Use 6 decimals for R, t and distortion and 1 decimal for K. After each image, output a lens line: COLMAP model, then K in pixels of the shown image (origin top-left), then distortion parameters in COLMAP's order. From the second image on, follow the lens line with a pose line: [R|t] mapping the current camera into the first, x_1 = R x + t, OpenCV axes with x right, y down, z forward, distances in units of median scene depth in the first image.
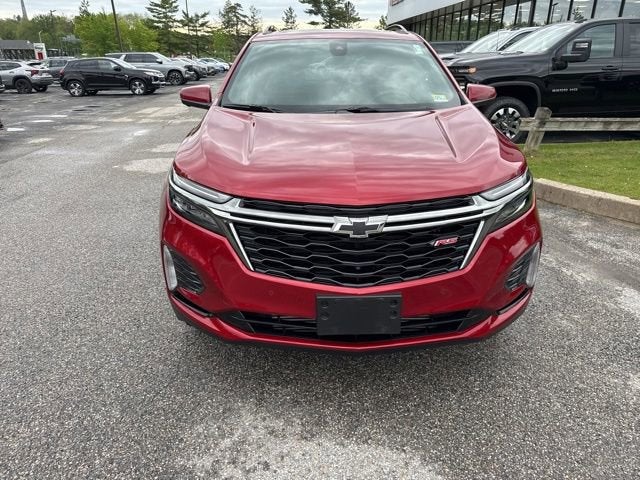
lens RADIAL K [[451.3, 0, 322.7], [0, 451.3, 242.6], [0, 0, 1]] dist [0.030072, -0.032167]
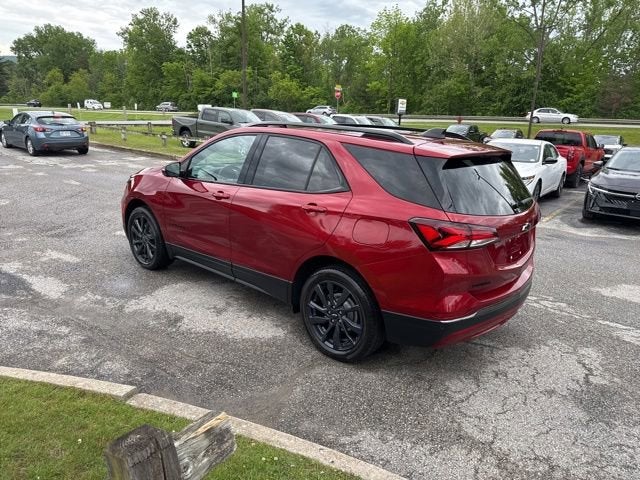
lens RADIAL K [[451.3, 0, 318.4], [0, 451.3, 239.2], [0, 0, 1]] dist [0.030072, -0.032167]
pose [[-0.674384, 0.166192, -0.719435, 1.229368], [-0.304860, 0.824748, 0.476289, -1.078119], [0.672508, 0.540529, -0.505531, 2.405260]]
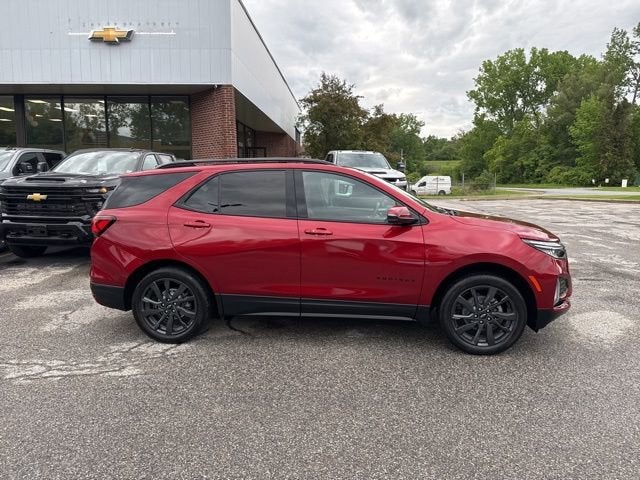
lens RADIAL K [[451.3, 0, 323.0], [0, 451.3, 233.8], [0, 0, 1]] dist [0.030072, -0.032167]
pose [[0.120475, -0.121593, 0.985241, -1.699339], [0.365386, 0.928230, 0.069878, -0.481631], [-0.923027, 0.351575, 0.156257, 1.126746]]
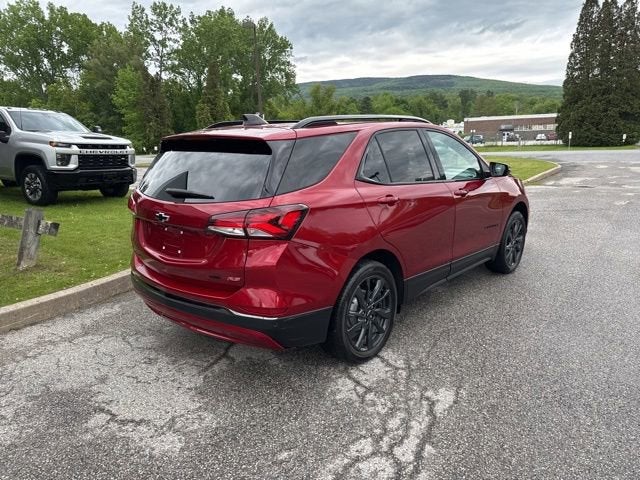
lens RADIAL K [[451.3, 0, 325.3], [0, 451.3, 239.8], [0, 0, 1]] dist [0.030072, -0.032167]
pose [[-0.743739, -0.127278, 0.656241, -0.937781], [0.261896, 0.847745, 0.461236, -1.046418], [-0.615031, 0.514906, -0.597168, 2.573059]]
